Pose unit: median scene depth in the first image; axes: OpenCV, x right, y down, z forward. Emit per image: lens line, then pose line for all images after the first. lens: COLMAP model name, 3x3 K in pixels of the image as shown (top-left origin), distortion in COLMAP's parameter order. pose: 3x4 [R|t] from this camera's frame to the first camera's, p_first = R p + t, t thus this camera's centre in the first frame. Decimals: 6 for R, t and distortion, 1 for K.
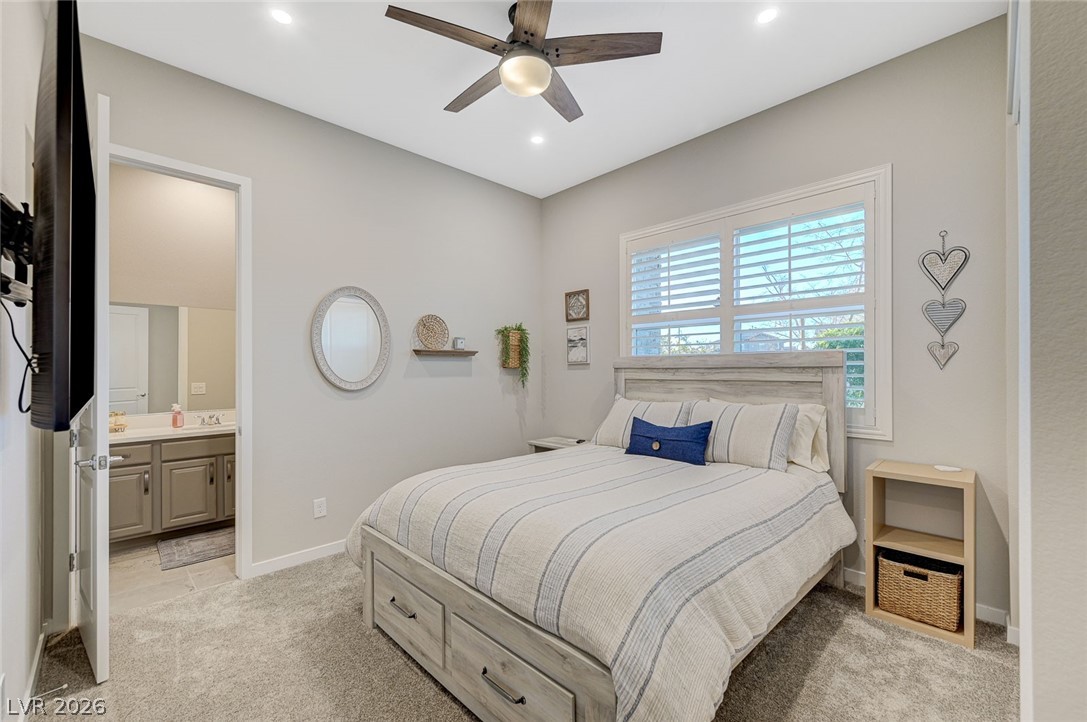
lens RADIAL K [[447.9, 0, 543.5], [0, 447.9, 361.0], [0, 0, 1]] dist [0.001325, 0.000119]
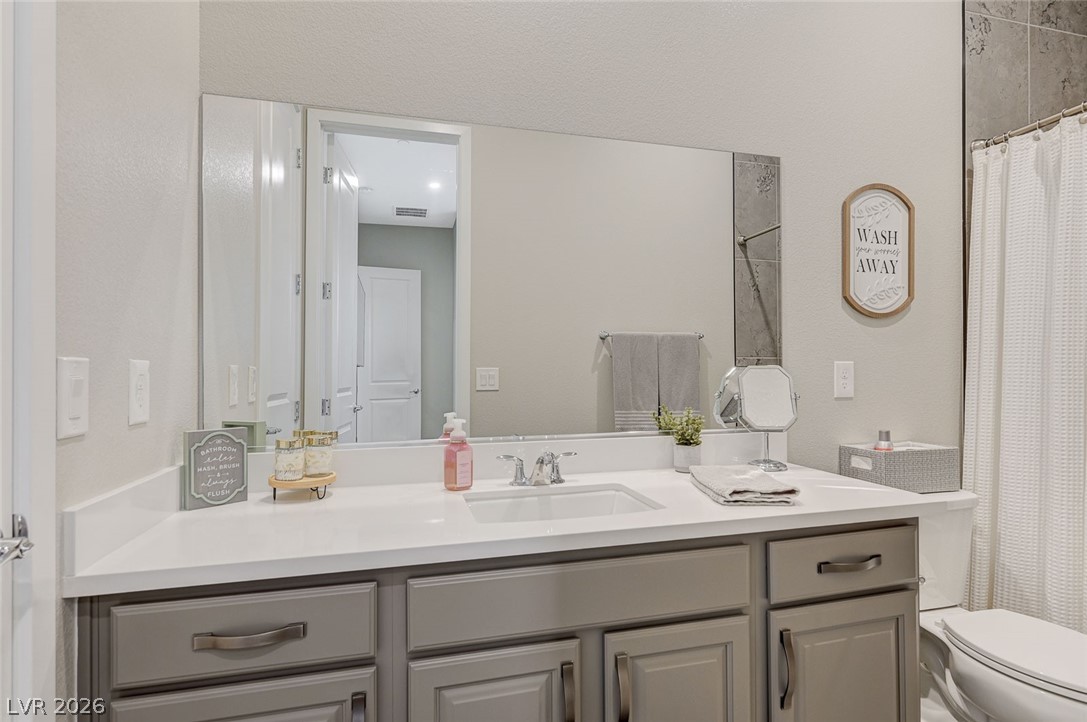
lens RADIAL K [[549.0, 0, 543.5], [0, 549.0, 361.0], [0, 0, 1]] dist [0.000577, -0.000139]
pose [[0.866944, -0.006319, -0.498365, -0.603251], [0.007556, 0.999971, 0.000466, 0.061315], [0.498348, -0.004170, 0.866967, 0.735382]]
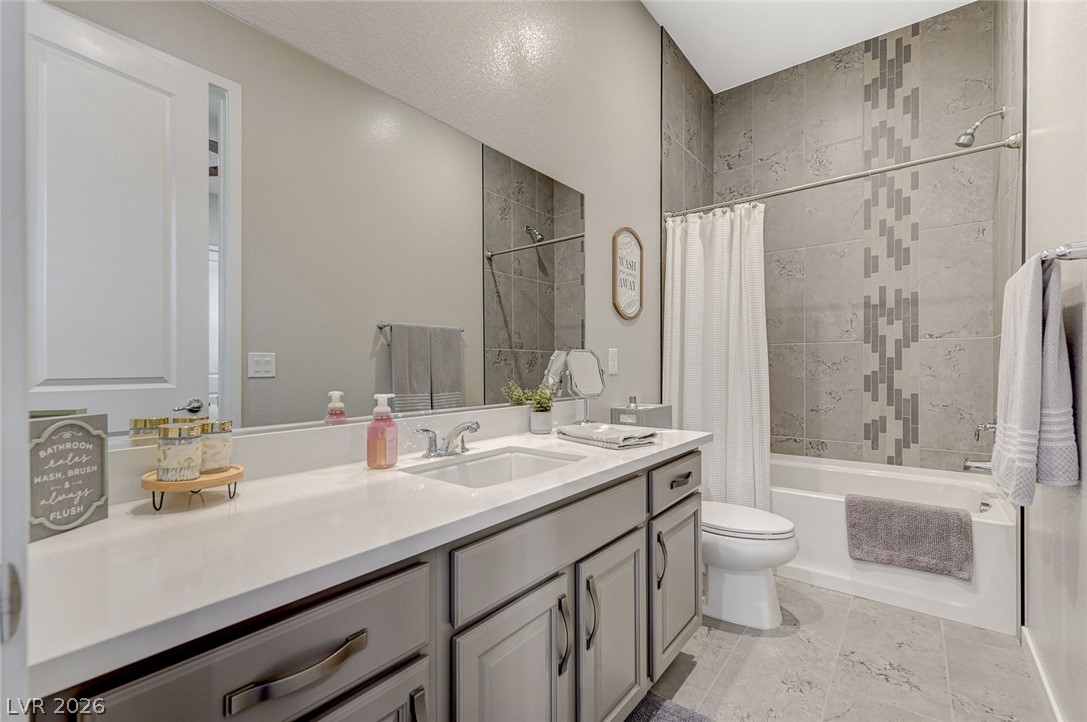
lens RADIAL K [[467.9, 0, 543.5], [0, 467.9, 361.0], [0, 0, 1]] dist [0.000481, -0.000108]
pose [[0.993259, 0.005400, 0.115794, -0.787992], [-0.006086, 0.999966, 0.005571, 0.078264], [-0.115760, -0.006238, 0.993258, 0.714367]]
